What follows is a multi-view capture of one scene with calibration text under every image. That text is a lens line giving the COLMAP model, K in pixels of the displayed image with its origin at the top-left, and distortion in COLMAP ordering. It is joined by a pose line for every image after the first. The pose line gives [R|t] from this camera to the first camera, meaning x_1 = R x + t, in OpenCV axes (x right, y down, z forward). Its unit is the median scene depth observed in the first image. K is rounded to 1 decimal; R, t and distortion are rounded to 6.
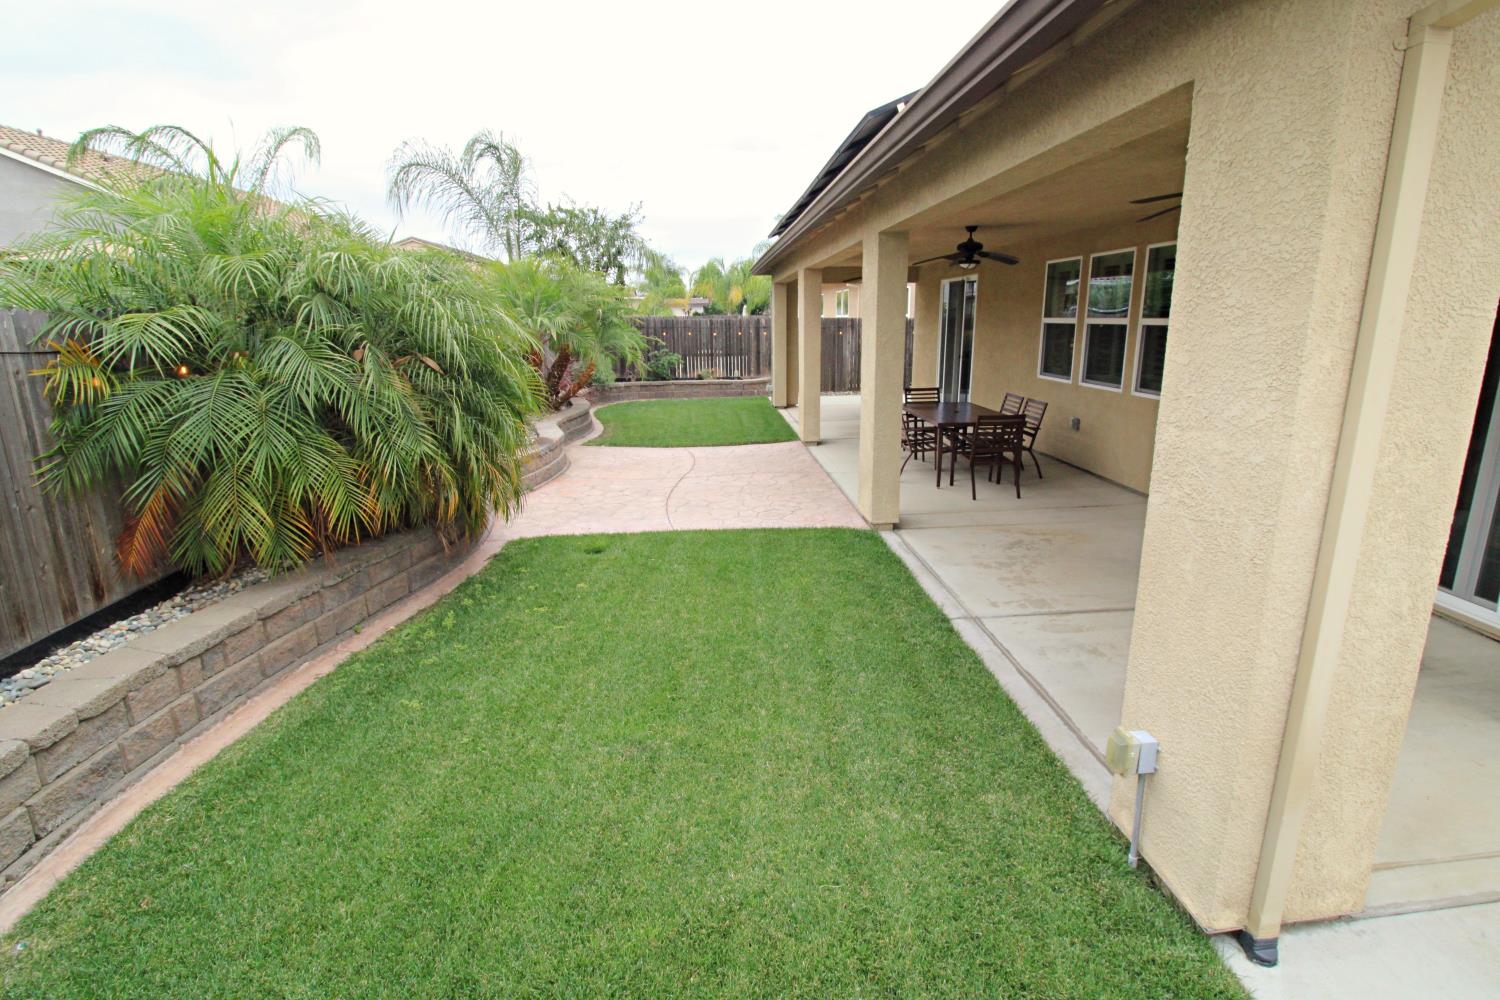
lens RADIAL K [[709.9, 0, 774.0], [0, 709.9, 482.7], [0, 0, 1]] dist [-0.003993, -0.010299]
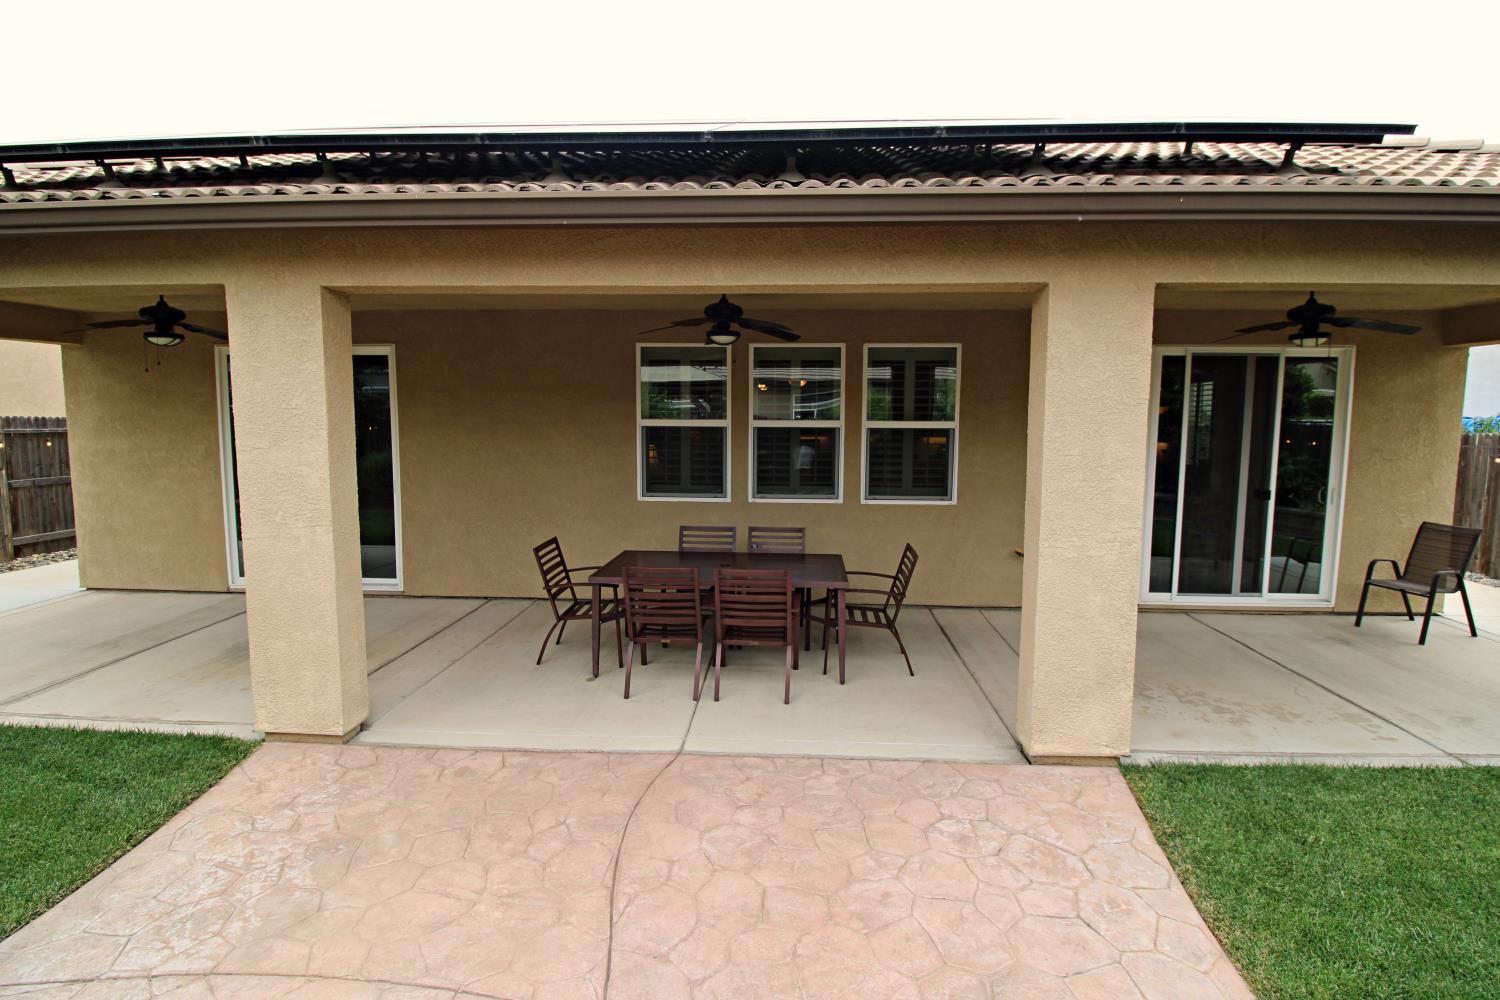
lens RADIAL K [[709.9, 0, 763.8], [0, 709.9, 489.5], [0, 0, 1]] dist [-0.003993, -0.010299]
pose [[0.150729, -0.090649, 0.984410, -0.398451], [0.212693, 0.975440, 0.057256, -0.216194], [-0.965423, 0.200747, 0.166308, 0.945137]]
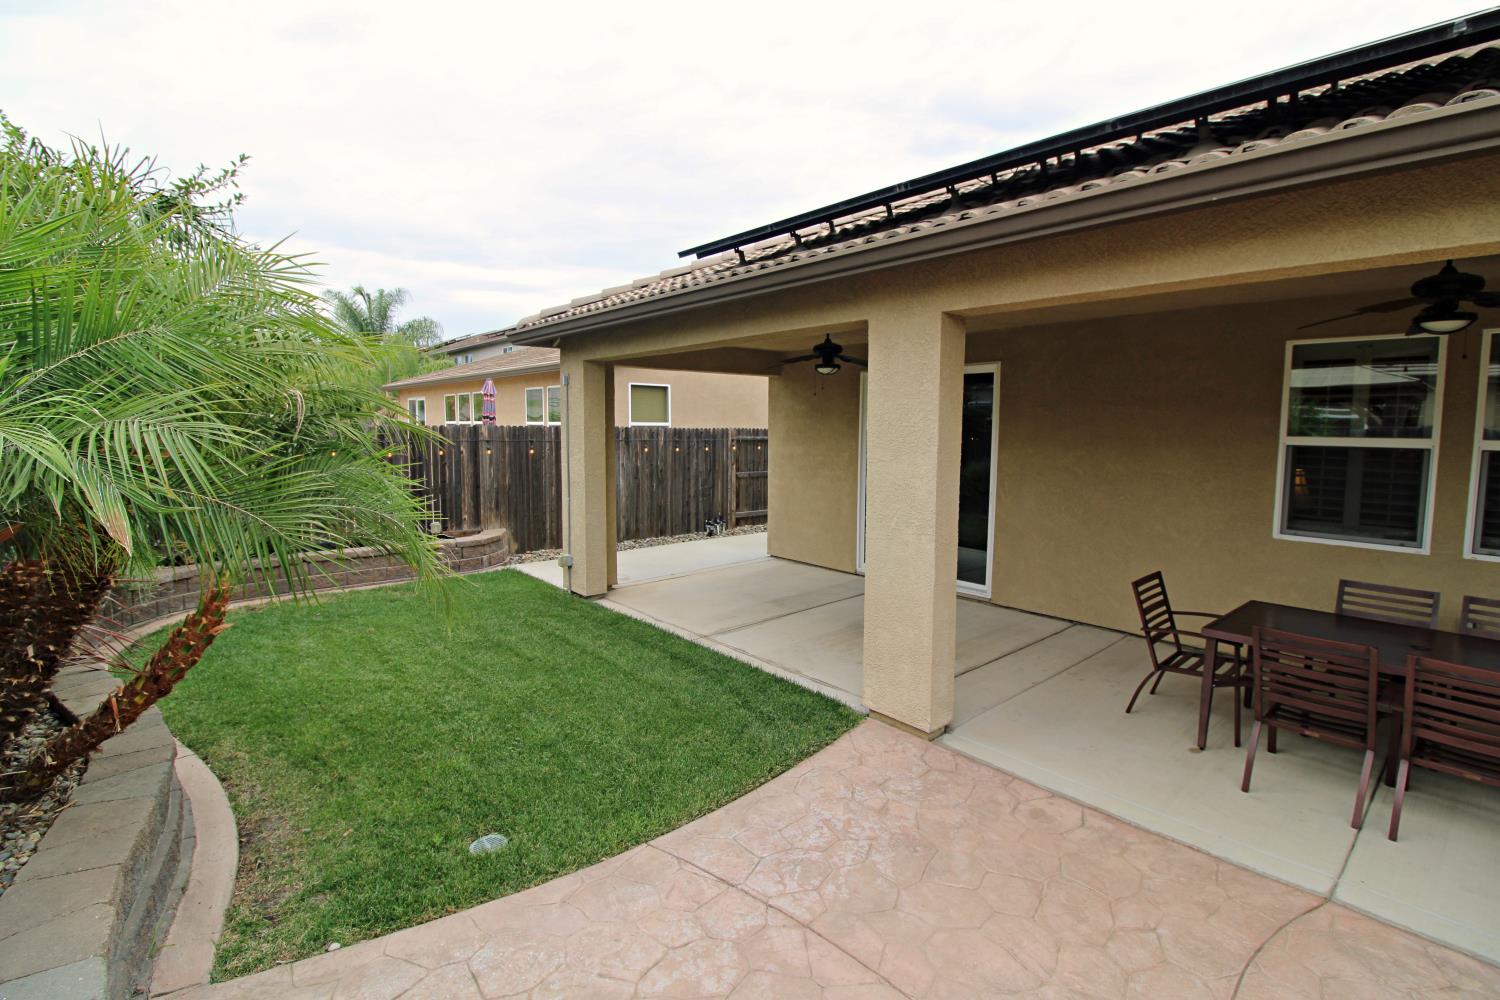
lens RADIAL K [[709.9, 0, 770.8], [0, 709.9, 481.2], [0, 0, 1]] dist [-0.003993, -0.010299]
pose [[0.803344, -0.033660, 0.594563, -0.366774], [0.120477, 0.986943, -0.106910, -0.226666], [-0.583201, 0.157517, 0.796910, 0.970662]]
